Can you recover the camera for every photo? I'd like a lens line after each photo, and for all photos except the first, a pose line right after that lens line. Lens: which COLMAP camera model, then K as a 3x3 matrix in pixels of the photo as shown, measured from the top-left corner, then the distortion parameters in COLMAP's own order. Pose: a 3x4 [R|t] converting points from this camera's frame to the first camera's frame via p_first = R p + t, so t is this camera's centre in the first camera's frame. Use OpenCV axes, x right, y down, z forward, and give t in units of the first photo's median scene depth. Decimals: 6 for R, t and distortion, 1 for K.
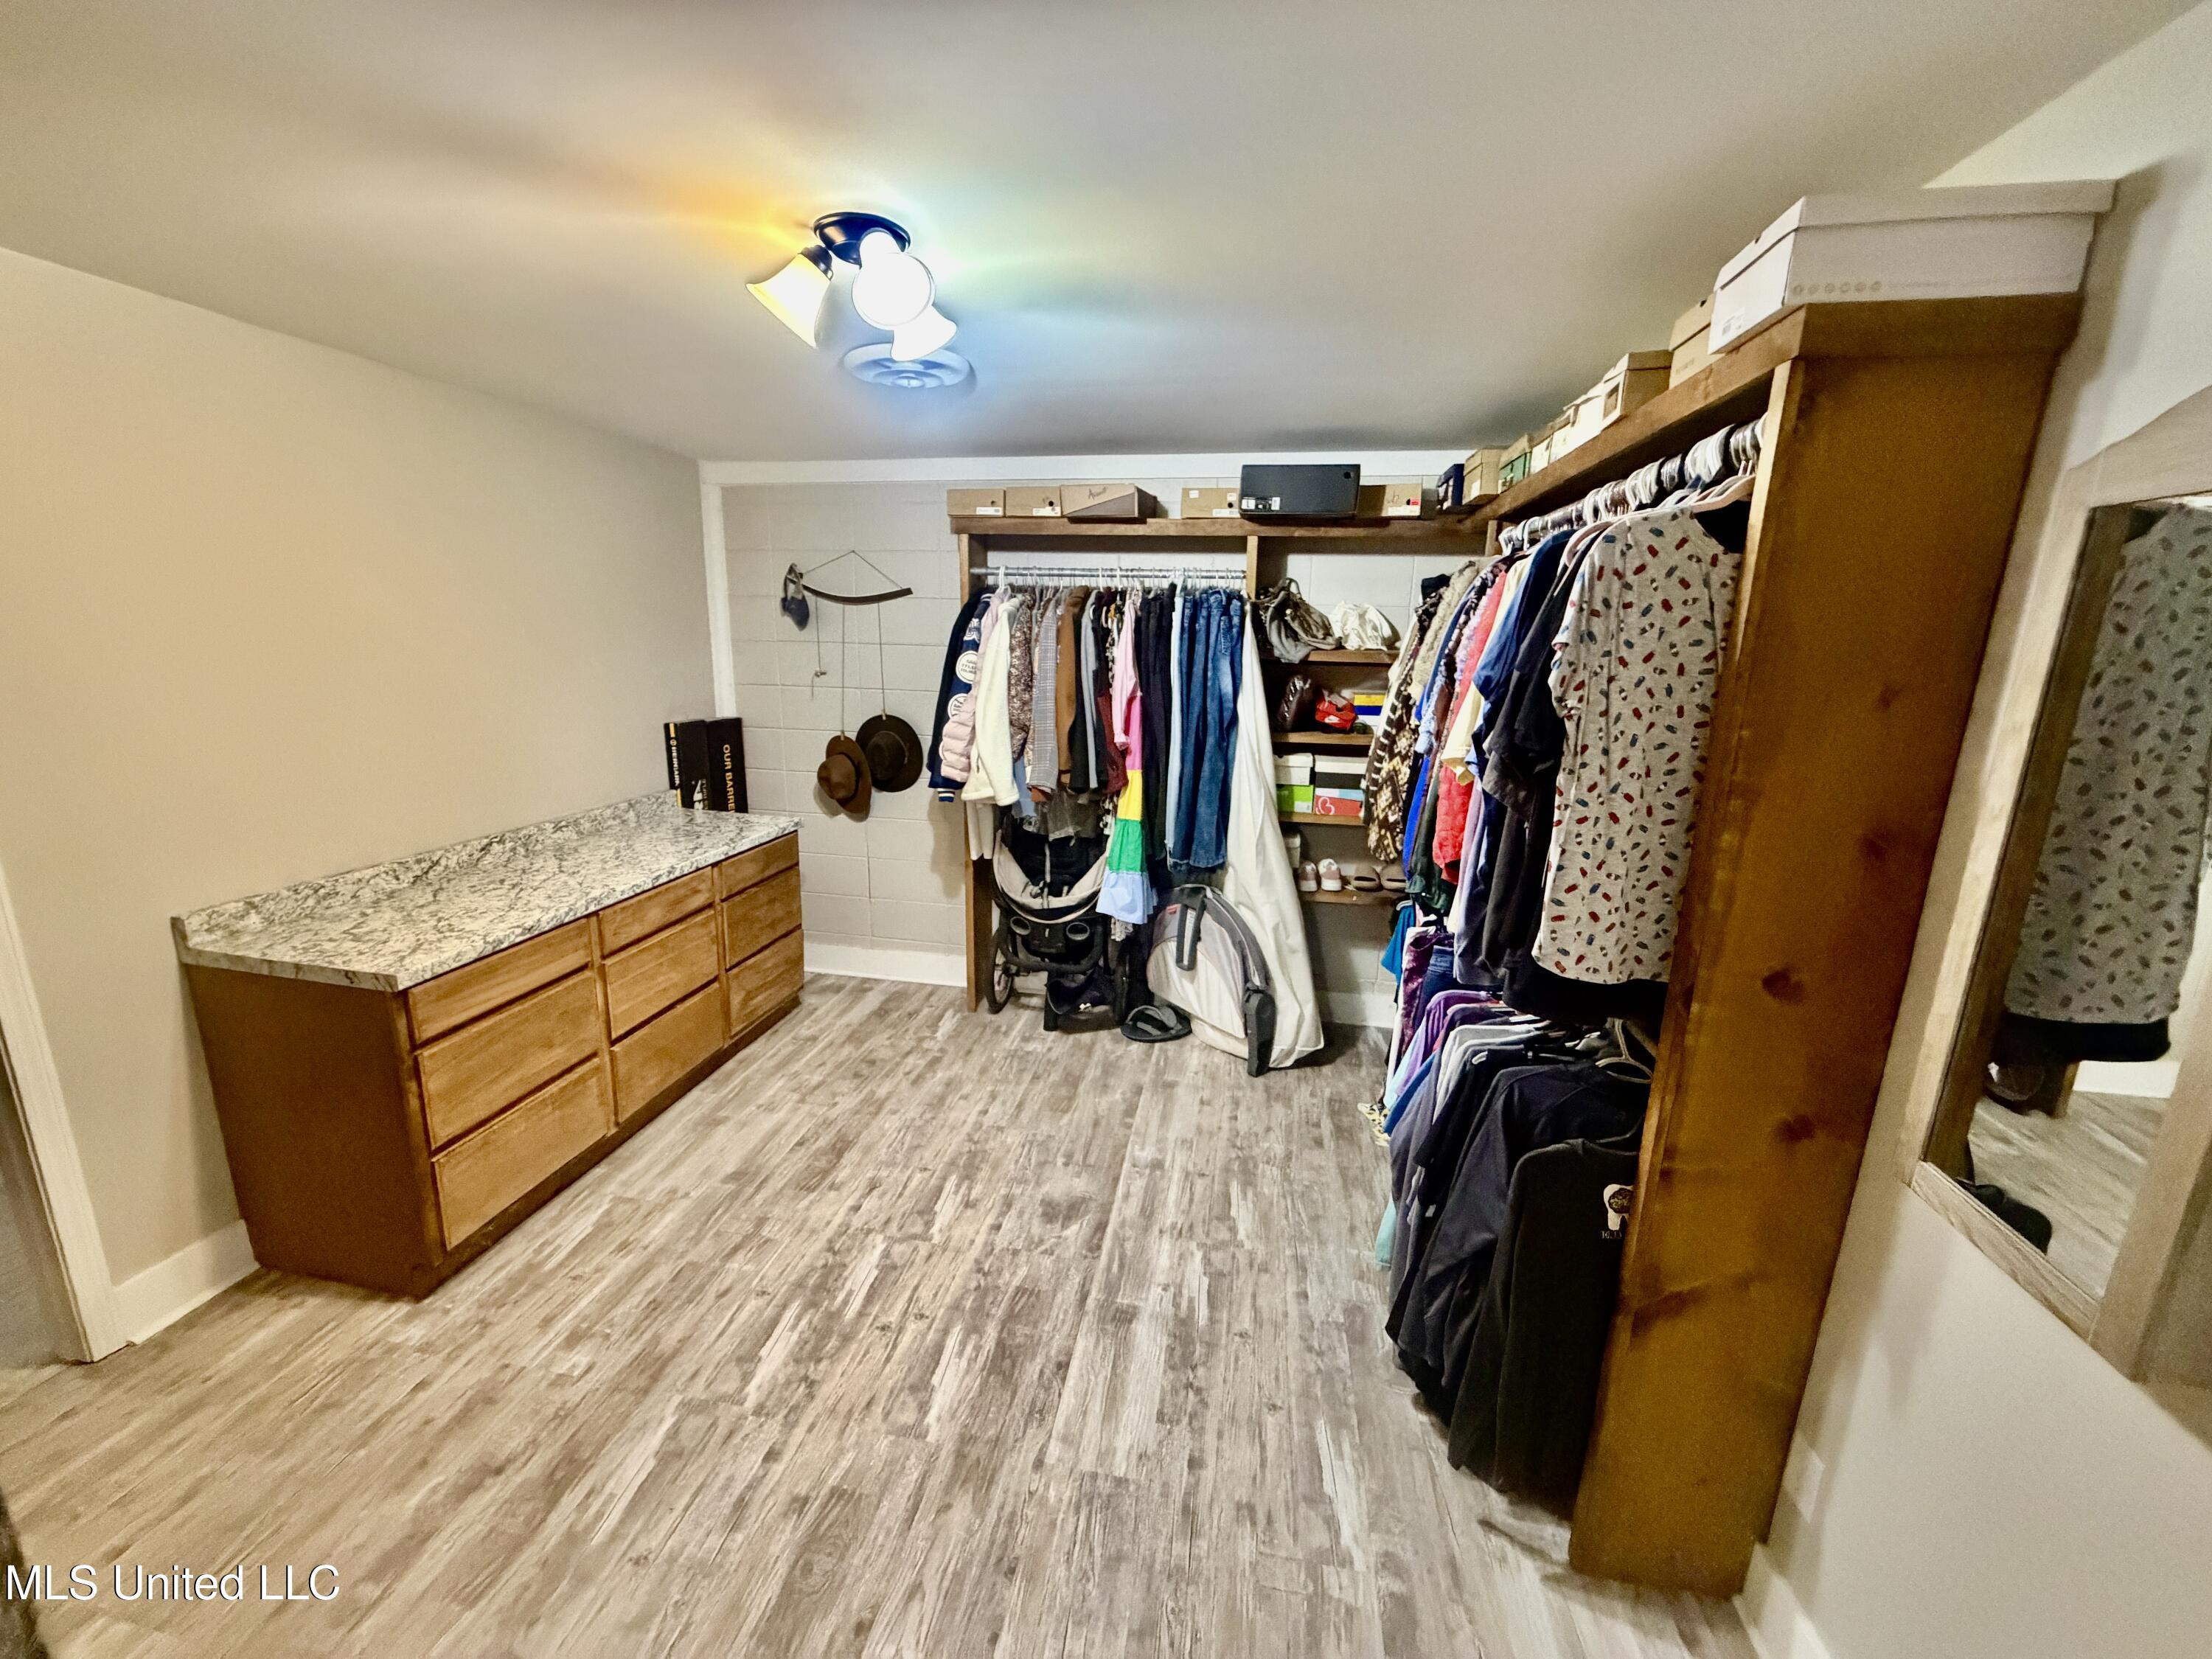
lens RADIAL K [[883.2, 0, 1098.9], [0, 883.2, 827.0], [0, 0, 1]] dist [0.000215, 0.000714]
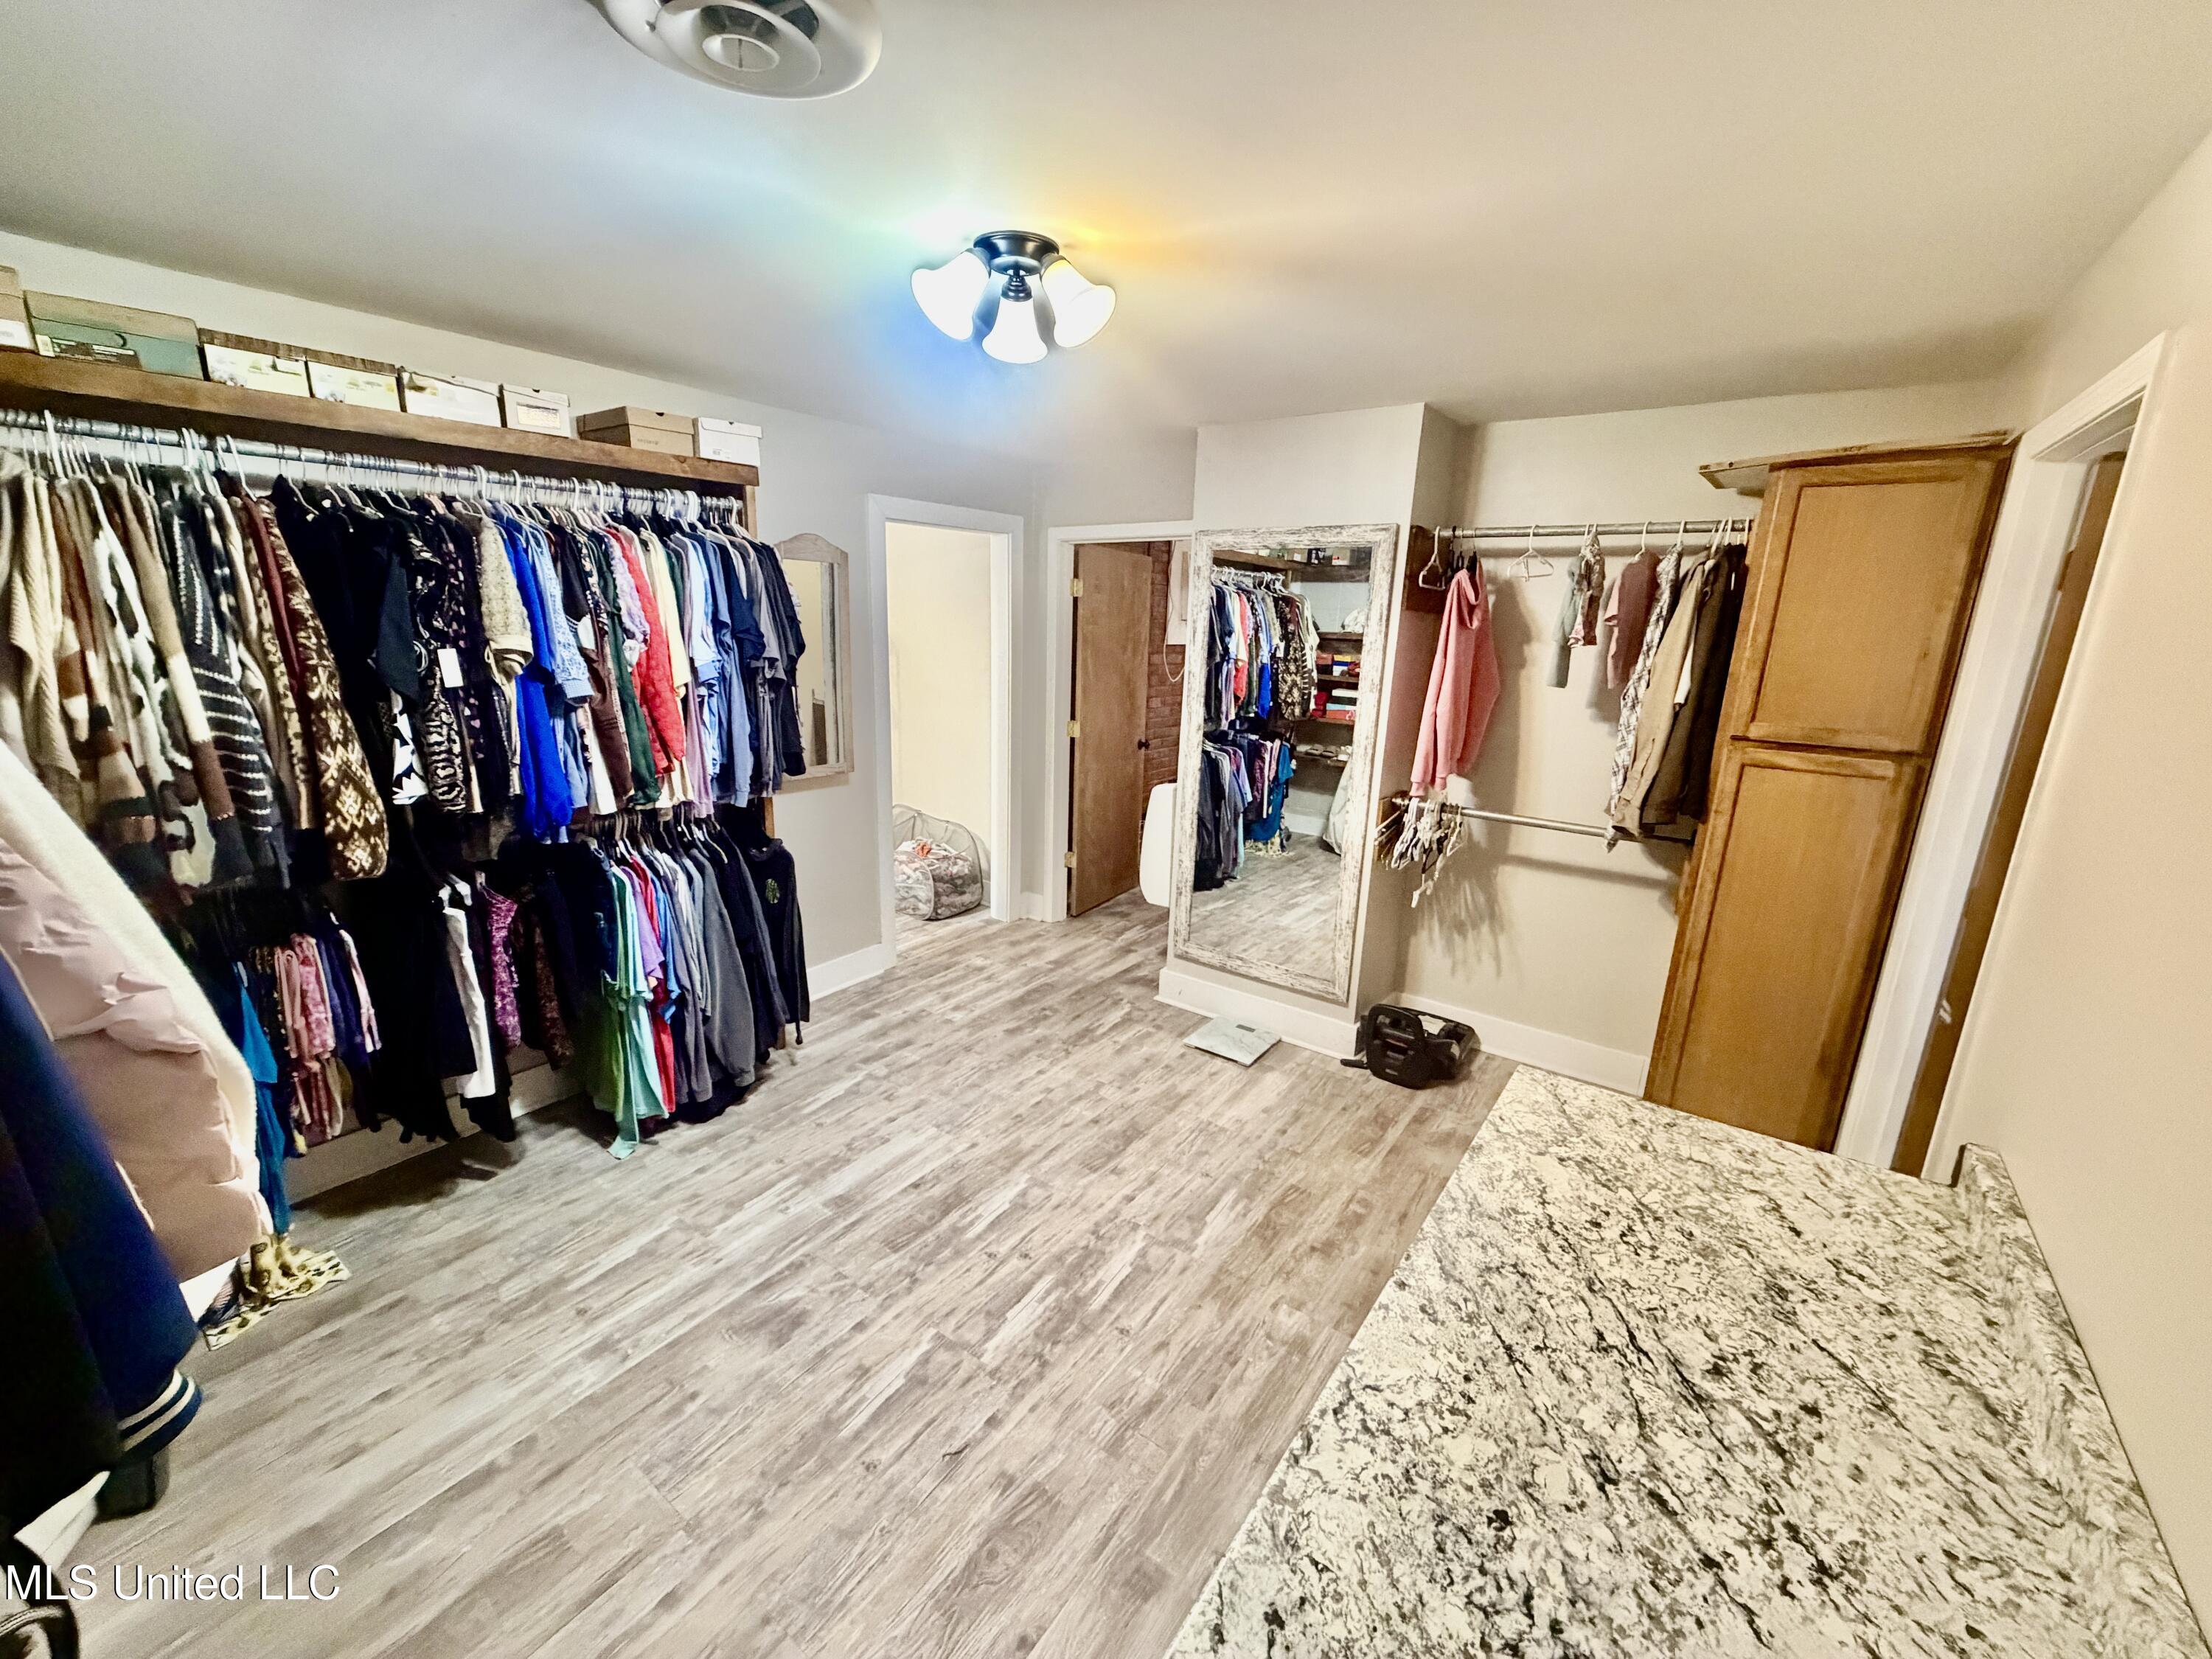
lens RADIAL K [[883.2, 0, 1098.9], [0, 883.2, 827.0], [0, 0, 1]] dist [0.000215, 0.000714]
pose [[-0.895686, -0.151124, 0.418220, -0.647175], [0.051439, 0.898958, 0.435004, -0.349235], [-0.441701, 0.411139, -0.797411, 1.490852]]
